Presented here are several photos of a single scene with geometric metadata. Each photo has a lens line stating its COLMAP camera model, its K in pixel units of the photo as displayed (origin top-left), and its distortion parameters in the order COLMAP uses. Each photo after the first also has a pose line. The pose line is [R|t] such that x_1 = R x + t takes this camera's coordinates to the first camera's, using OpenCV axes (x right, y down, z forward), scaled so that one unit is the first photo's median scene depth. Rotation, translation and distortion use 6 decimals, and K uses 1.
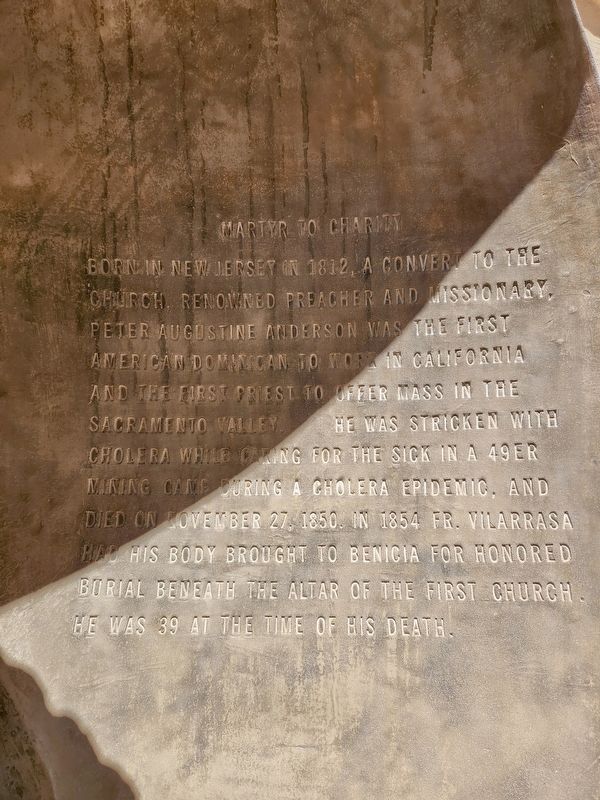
lens RADIAL K [[555.3, 0, 300.0], [0, 555.3, 400.0], [0, 0, 1]] dist [0.071732, -0.068894]
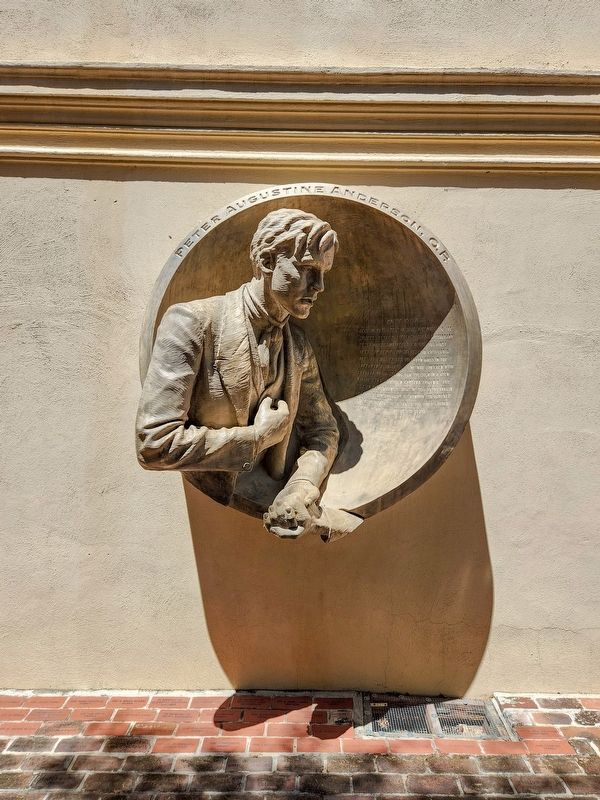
lens RADIAL K [[574.8, 0, 301.5], [0, 574.8, 396.2], [0, 0, 1]] dist [0.070221, -0.066645]
pose [[0.833296, 0.048461, -0.550700, 1.873287], [-0.027754, 0.998562, 0.045876, 0.090604], [0.552131, -0.022944, 0.833442, -3.249908]]
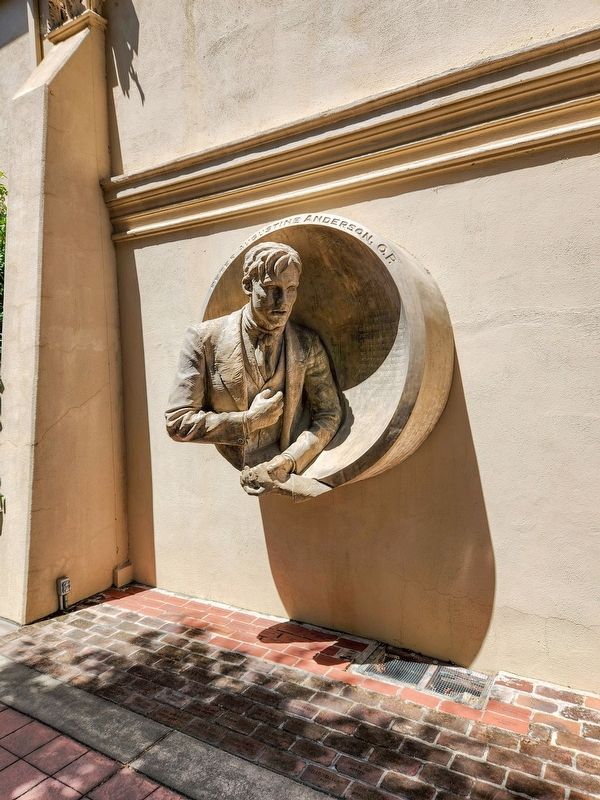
lens RADIAL K [[555.3, 0, 300.0], [0, 555.3, 400.0], [0, 0, 1]] dist [0.071732, -0.068894]
pose [[0.412695, 0.044825, -0.909766, 4.287918], [0.027865, 0.997700, 0.061798, 0.084875], [0.910443, -0.050854, 0.410496, -1.738622]]
